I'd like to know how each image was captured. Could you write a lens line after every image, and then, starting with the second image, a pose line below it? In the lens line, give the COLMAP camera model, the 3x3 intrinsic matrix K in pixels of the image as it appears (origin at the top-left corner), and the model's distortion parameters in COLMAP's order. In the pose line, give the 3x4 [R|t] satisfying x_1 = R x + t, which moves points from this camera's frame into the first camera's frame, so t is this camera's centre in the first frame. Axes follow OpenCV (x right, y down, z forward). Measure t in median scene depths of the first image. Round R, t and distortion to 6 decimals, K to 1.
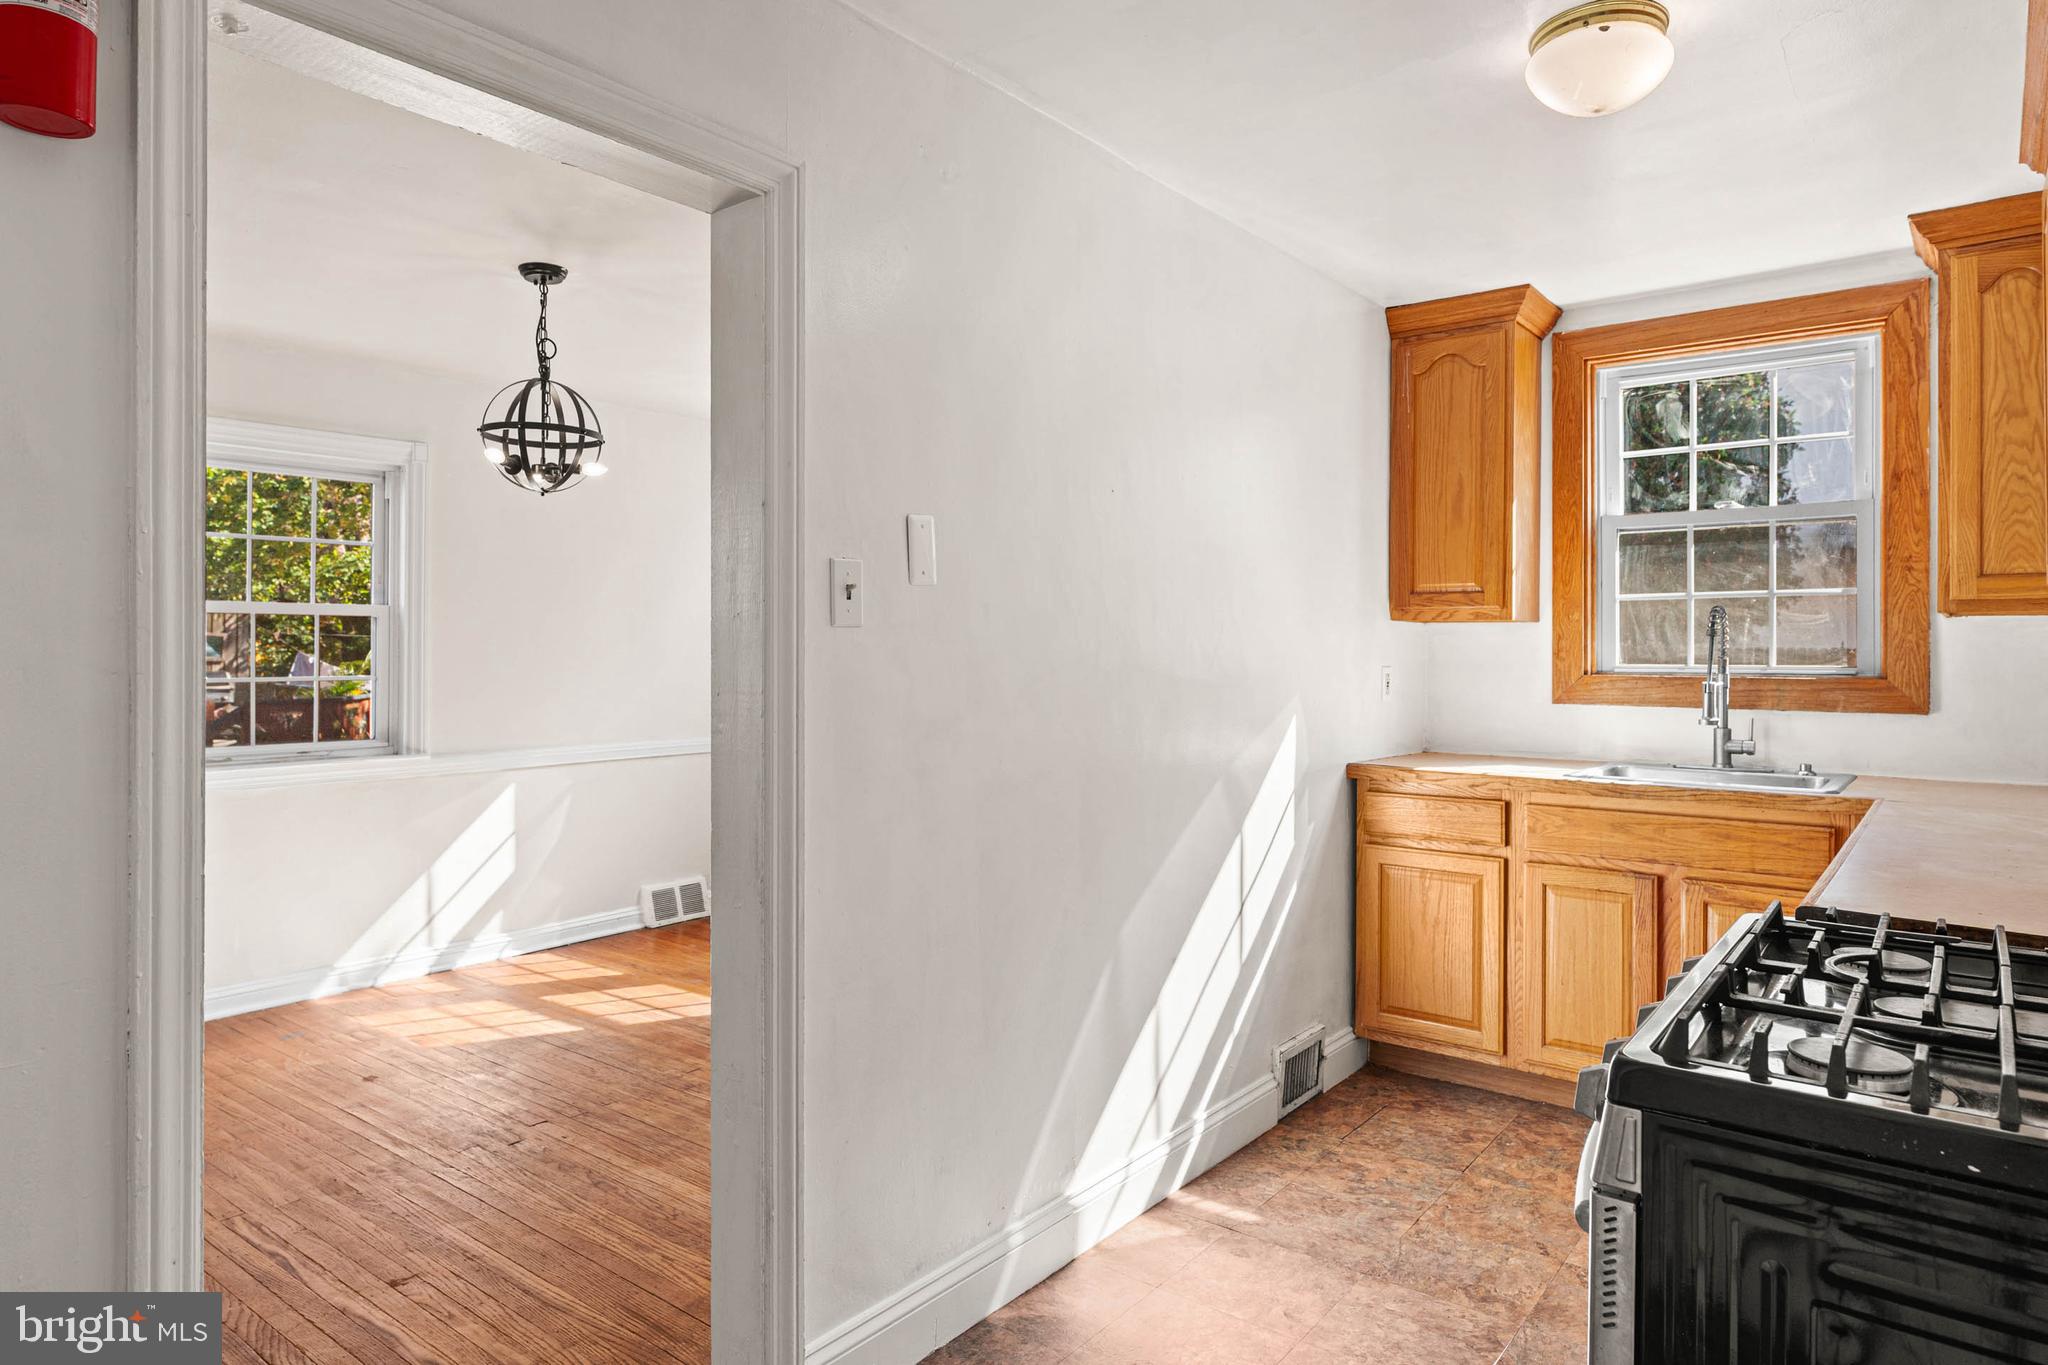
lens RADIAL K [[1219.1, 0, 1016.2], [0, 1219.1, 651.2], [0, 0, 1]] dist [0.001392, -0.000402]
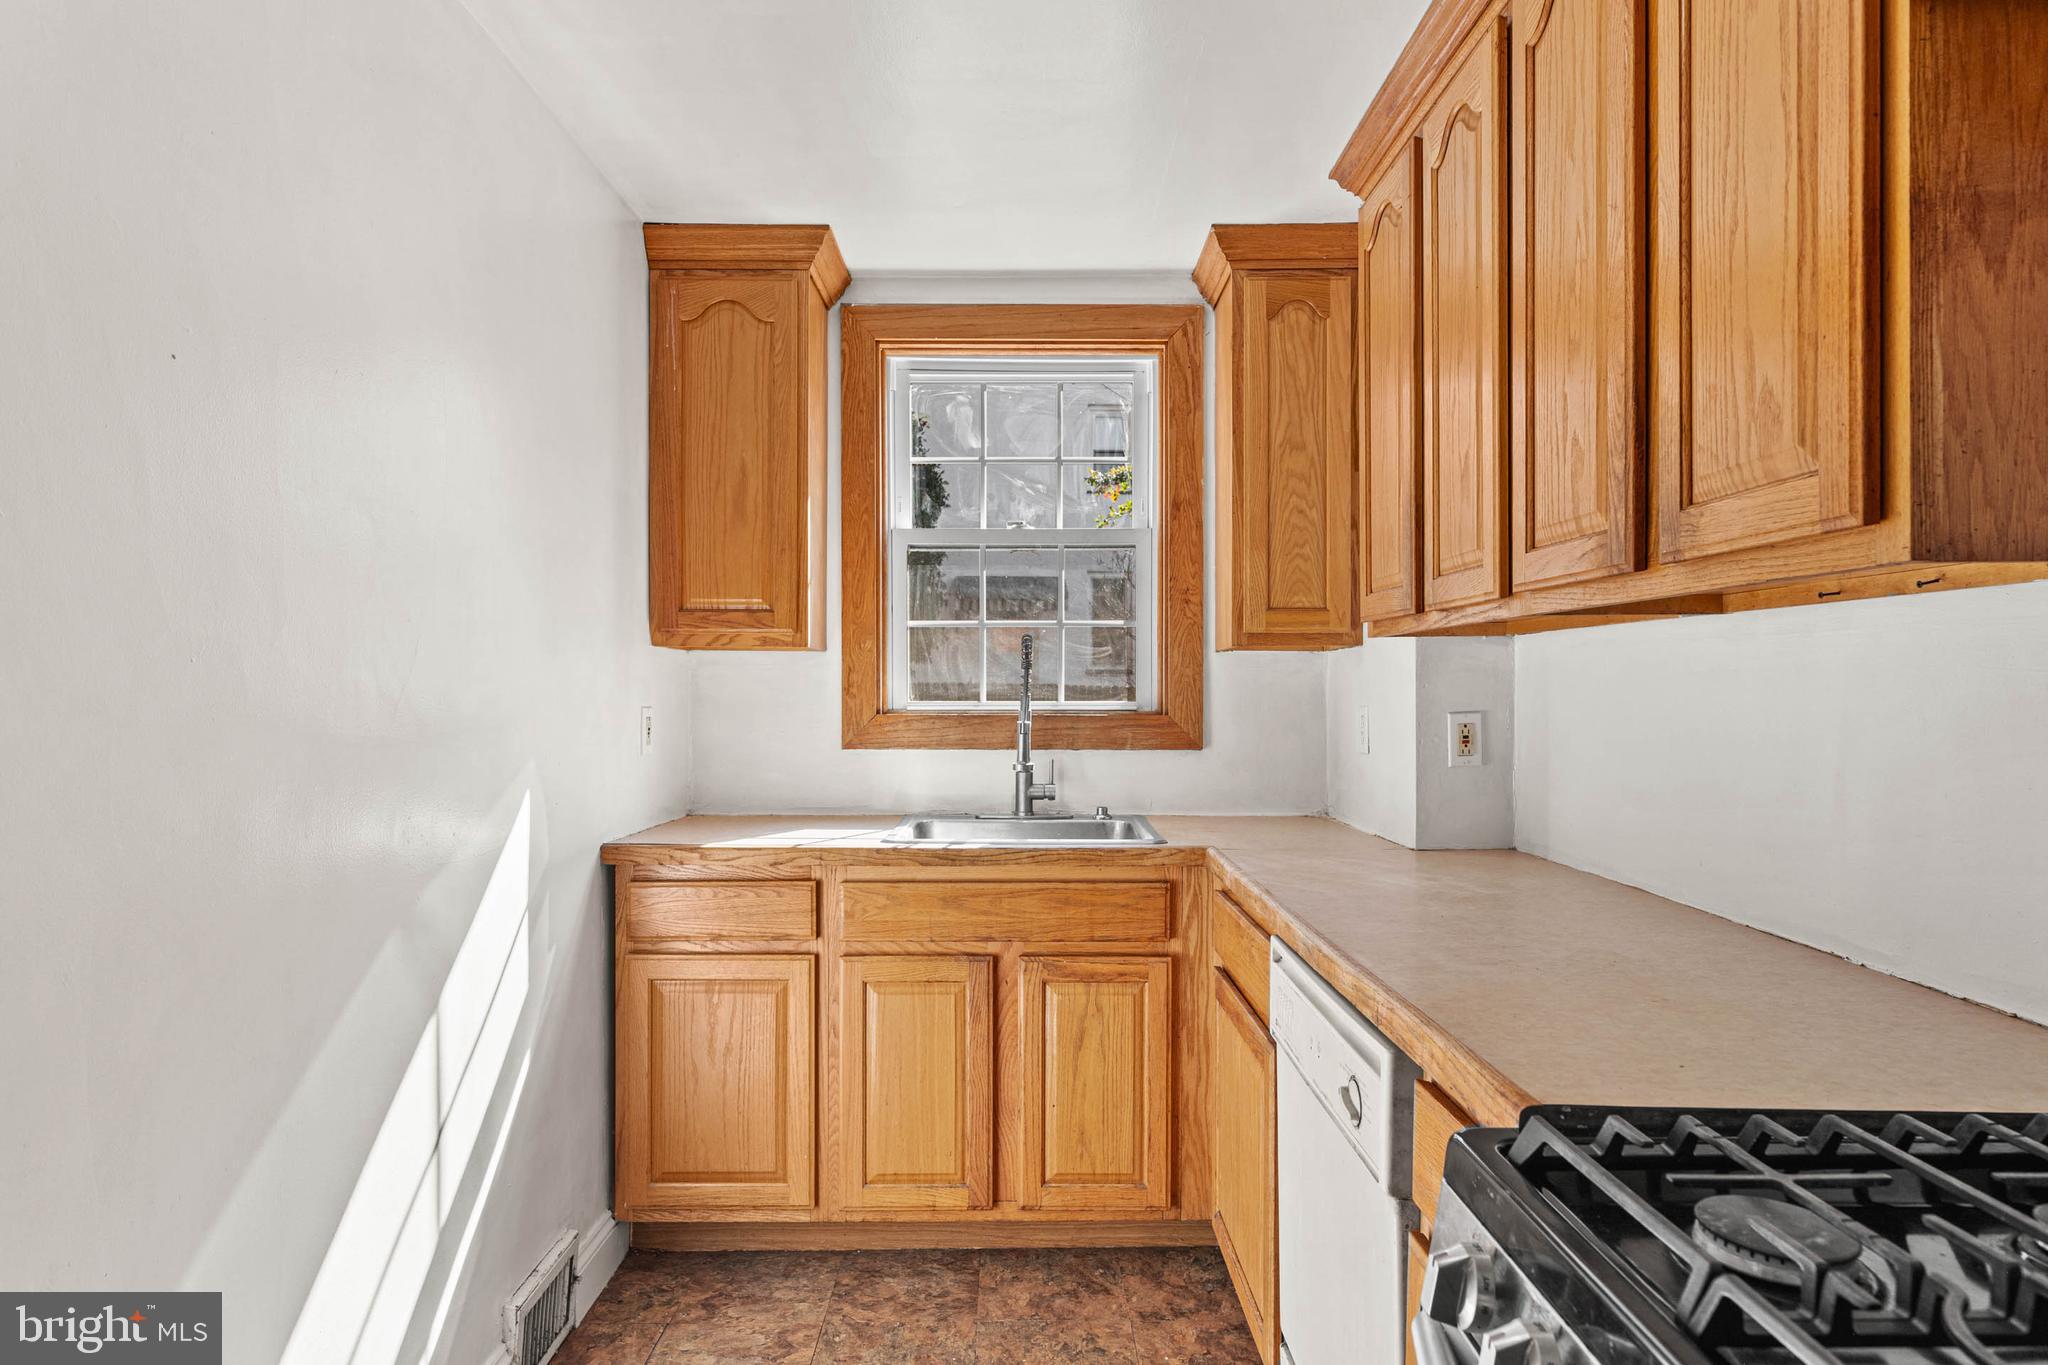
lens RADIAL K [[1179.2, 0, 1024.8], [0, 1179.2, 702.4], [0, 0, 1]] dist [-0.000734, -0.000320]
pose [[0.782162, -0.010366, 0.622989, 0.039252], [0.001419, 0.999889, 0.014856, -0.000832], [-0.623074, -0.010736, 0.782089, 0.327229]]
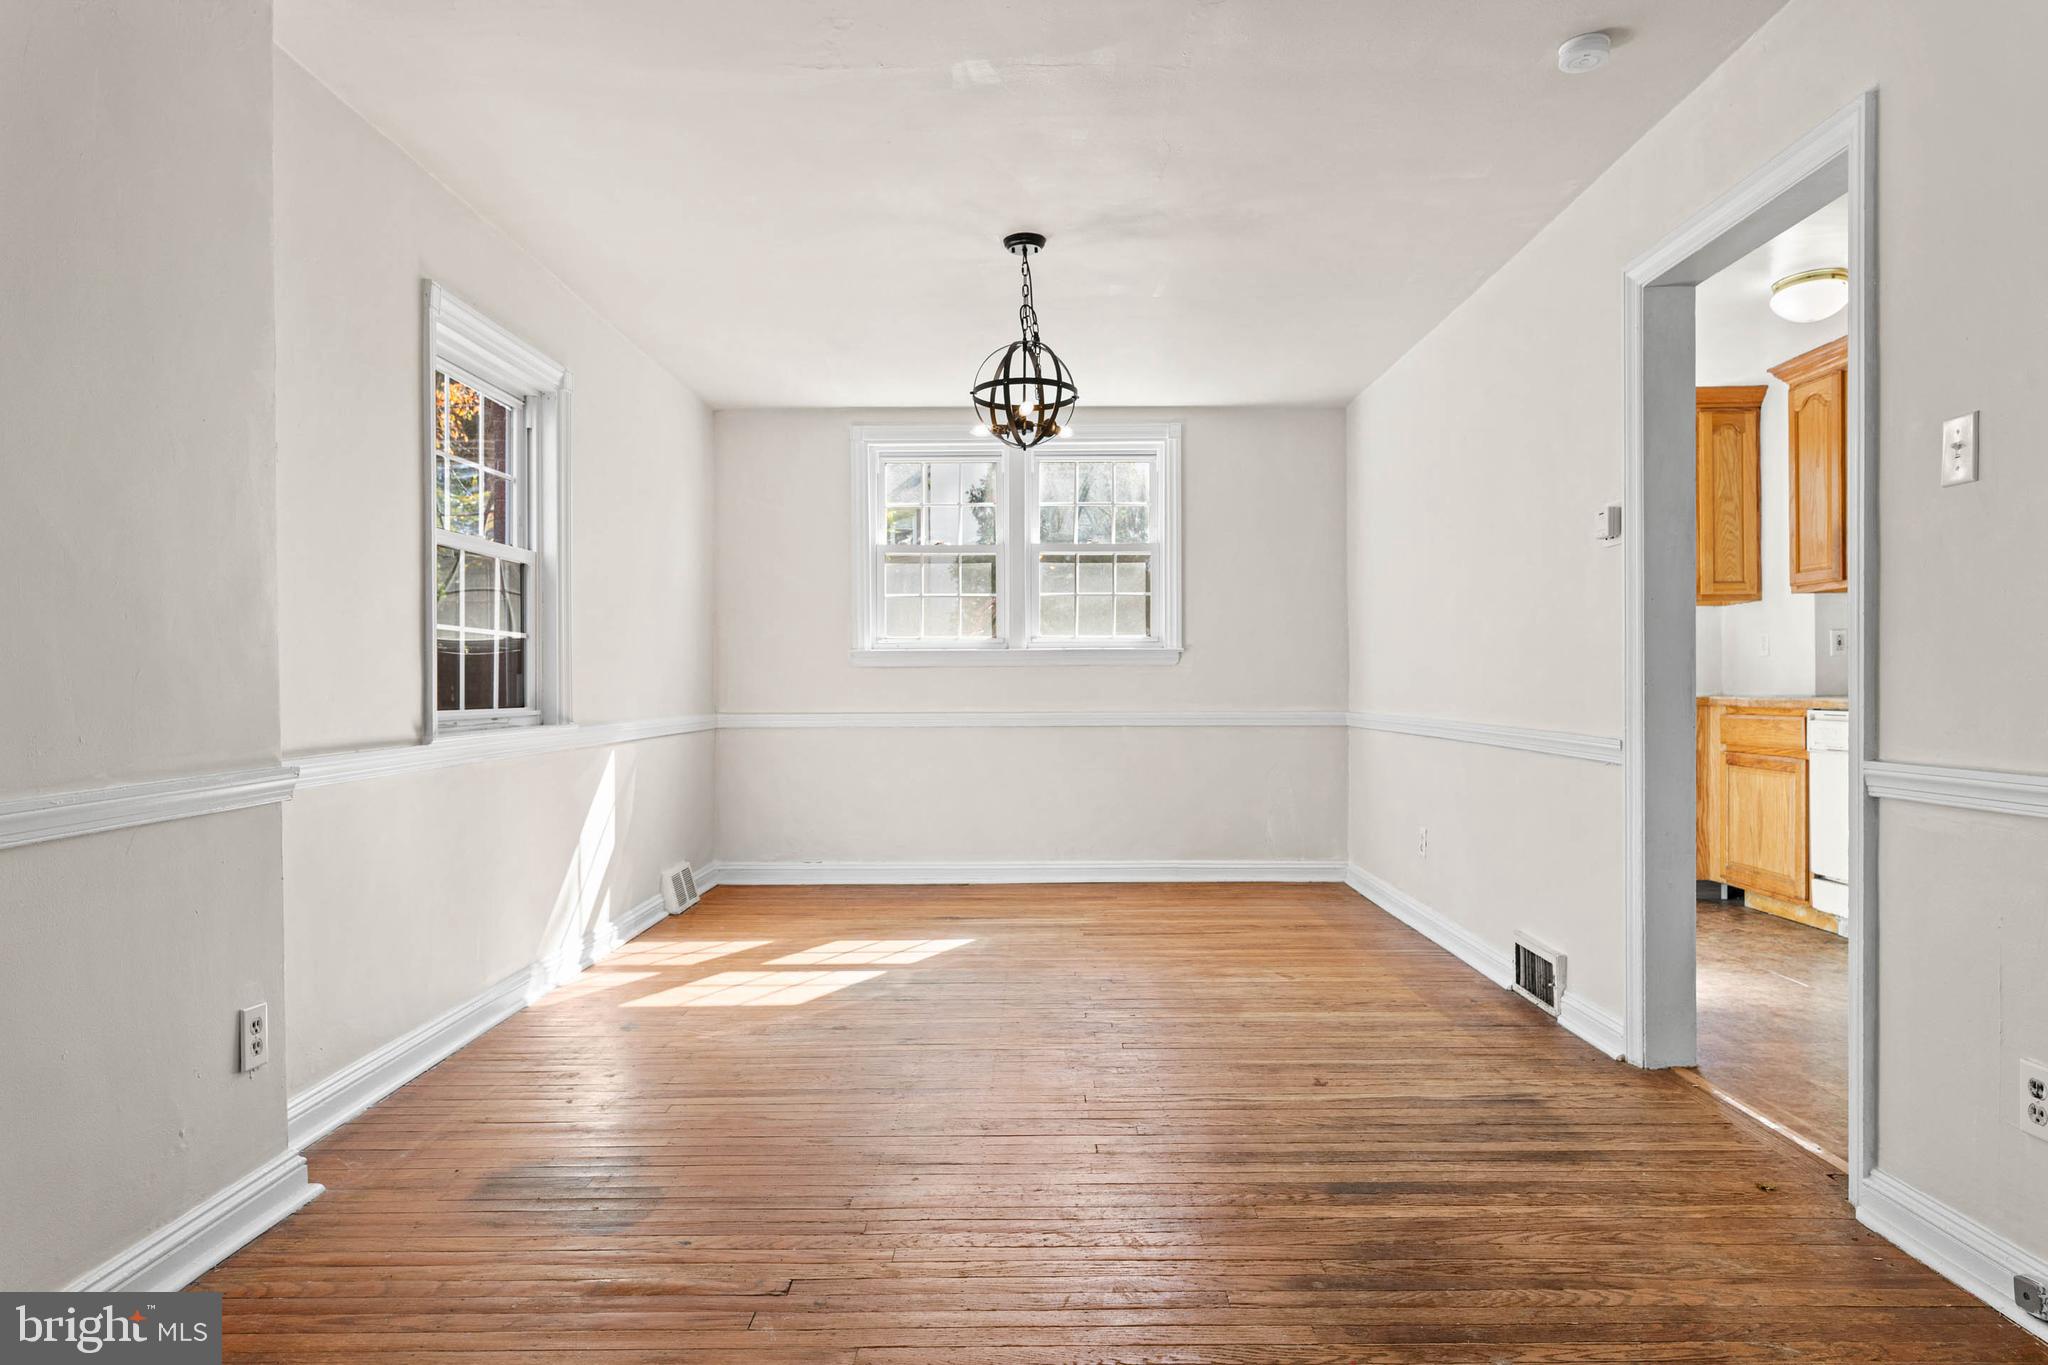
lens RADIAL K [[1179.2, 0, 1024.8], [0, 1179.2, 702.4], [0, 0, 1]] dist [-0.000734, -0.000320]
pose [[0.789146, -0.013898, 0.614048, -1.036885], [0.006896, 0.999881, 0.013769, 0.081127], [-0.614167, -0.006632, 0.789148, 0.174737]]
